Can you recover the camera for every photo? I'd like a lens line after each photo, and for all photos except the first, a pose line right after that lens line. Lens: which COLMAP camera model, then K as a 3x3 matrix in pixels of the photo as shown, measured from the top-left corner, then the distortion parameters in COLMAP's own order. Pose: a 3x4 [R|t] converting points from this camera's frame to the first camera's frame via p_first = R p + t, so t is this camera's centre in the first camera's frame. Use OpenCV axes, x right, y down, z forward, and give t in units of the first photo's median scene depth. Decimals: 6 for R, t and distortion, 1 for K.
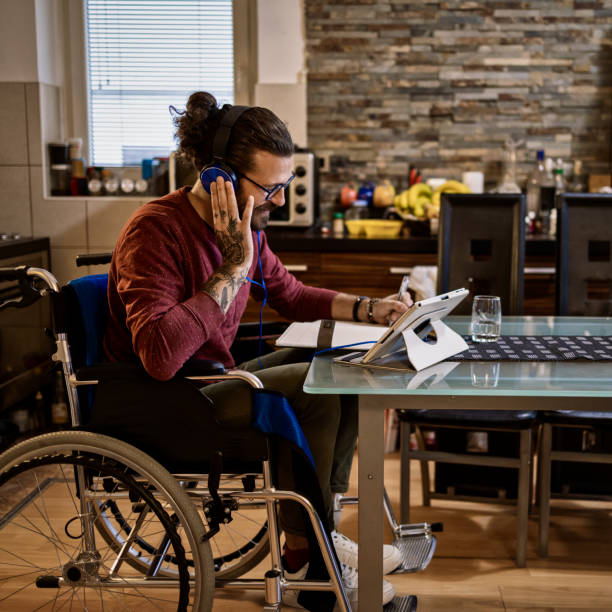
lens RADIAL K [[933.7, 0, 382.6], [0, 933.7, 304.8], [0, 0, 1]] dist [-0.001259, 0.078943]
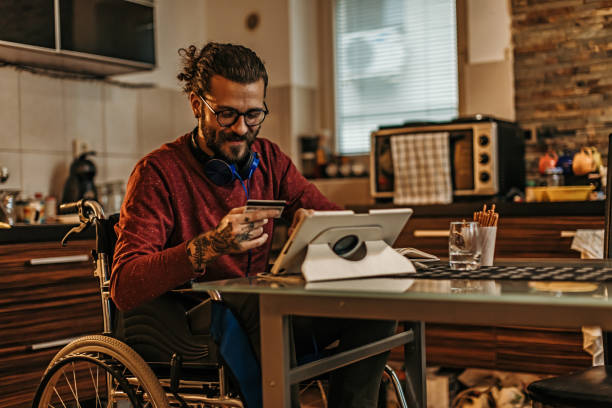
lens RADIAL K [[897.4, 0, 306.0], [0, 897.4, 204.0], [0, 0, 1]] dist [0.031141, -0.025464]
pose [[0.850587, -0.031445, -0.524894, 0.234275], [-0.039974, 0.991455, -0.124172, 0.049146], [0.524313, 0.126601, 0.842061, 0.082367]]
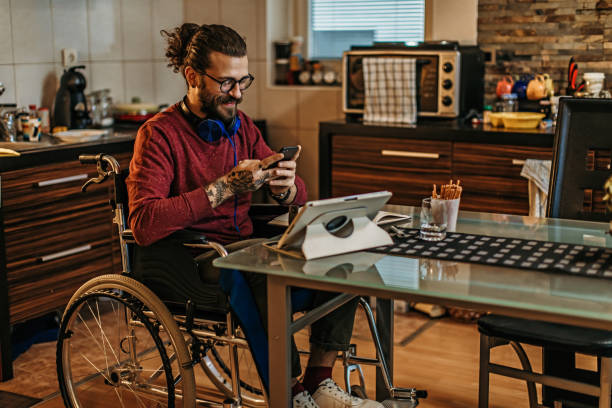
lens RADIAL K [[897.4, 0, 306.0], [0, 897.4, 204.0], [0, 0, 1]] dist [0.031141, -0.025464]
pose [[0.877204, 0.072943, -0.474544, 0.255624], [-0.054693, 0.997139, 0.052170, -0.025960], [0.476992, -0.019809, 0.878684, -0.012675]]
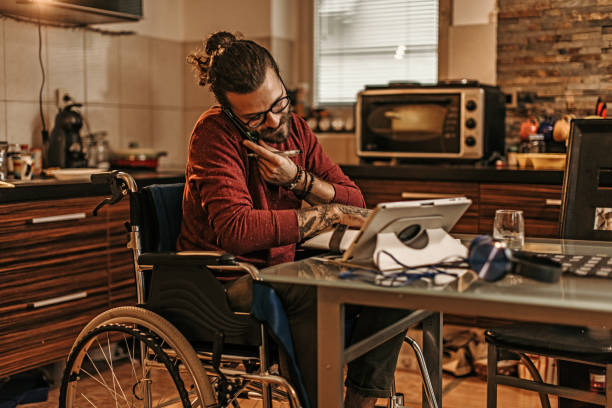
lens RADIAL K [[897.4, 0, 306.0], [0, 897.4, 204.0], [0, 0, 1]] dist [0.031141, -0.025464]
pose [[0.891470, 0.028035, -0.452211, 0.185788], [-0.055744, 0.997288, -0.048064, 0.022300], [0.449637, 0.068056, 0.890615, 0.032741]]
